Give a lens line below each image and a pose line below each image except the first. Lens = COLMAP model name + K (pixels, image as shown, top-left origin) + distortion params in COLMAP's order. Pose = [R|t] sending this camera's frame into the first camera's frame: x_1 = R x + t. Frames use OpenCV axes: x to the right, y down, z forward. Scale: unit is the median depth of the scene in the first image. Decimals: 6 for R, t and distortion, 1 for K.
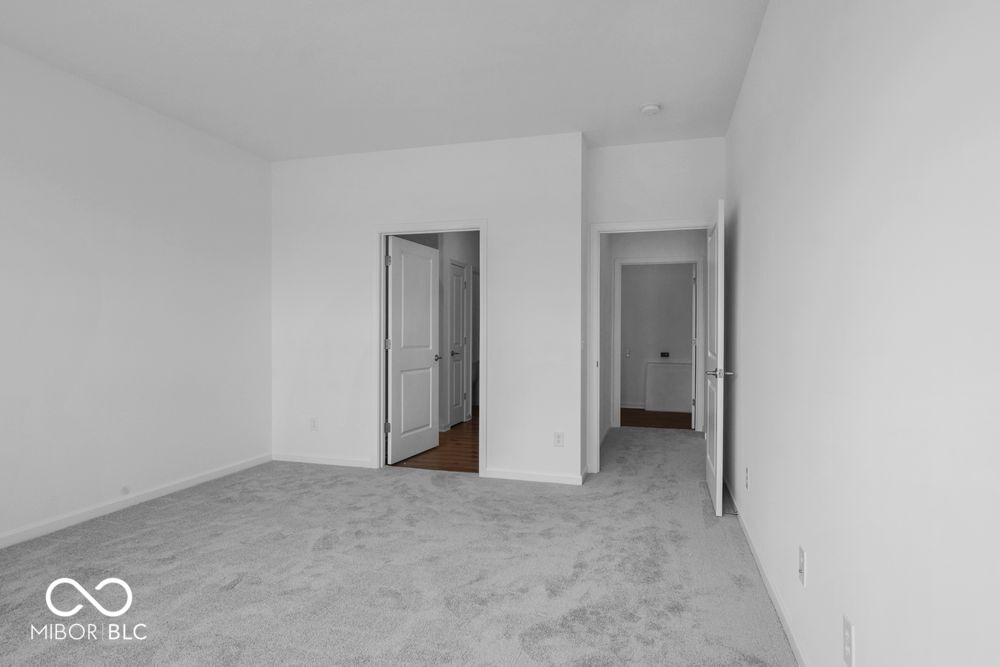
lens RADIAL K [[555.8, 0, 500.0], [0, 555.8, 333.5], [0, 0, 1]] dist [-0.000960, 0.000102]
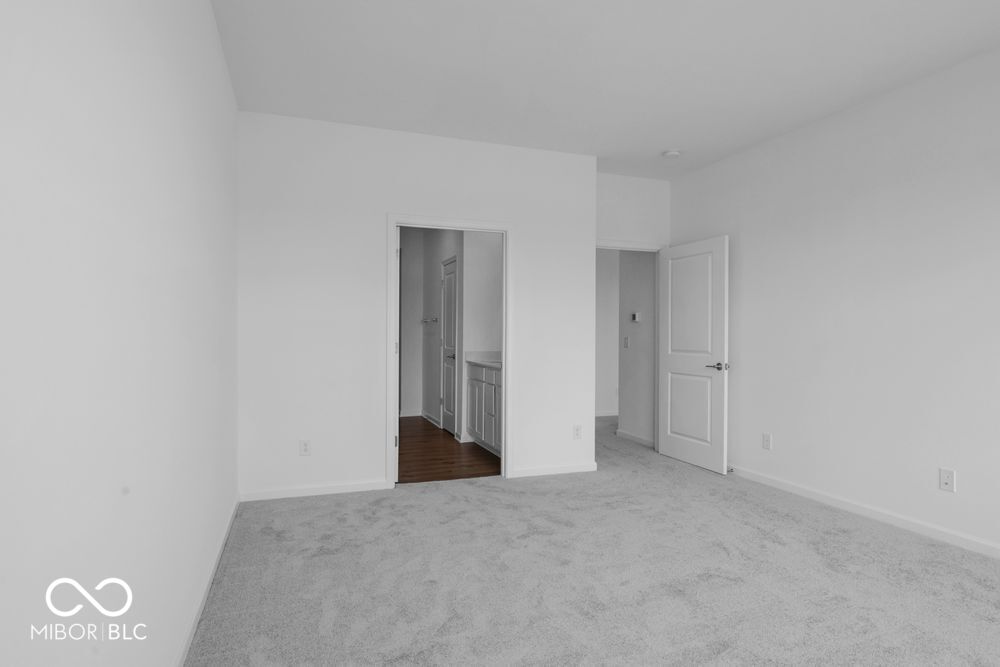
lens RADIAL K [[555.8, 0, 500.0], [0, 555.8, 333.5], [0, 0, 1]] dist [-0.000960, 0.000102]
pose [[0.812414, -0.000373, 0.583081, -0.680955], [0.000382, 1.000000, 0.000107, -0.005076], [-0.583081, 0.000136, 0.812414, 0.204043]]
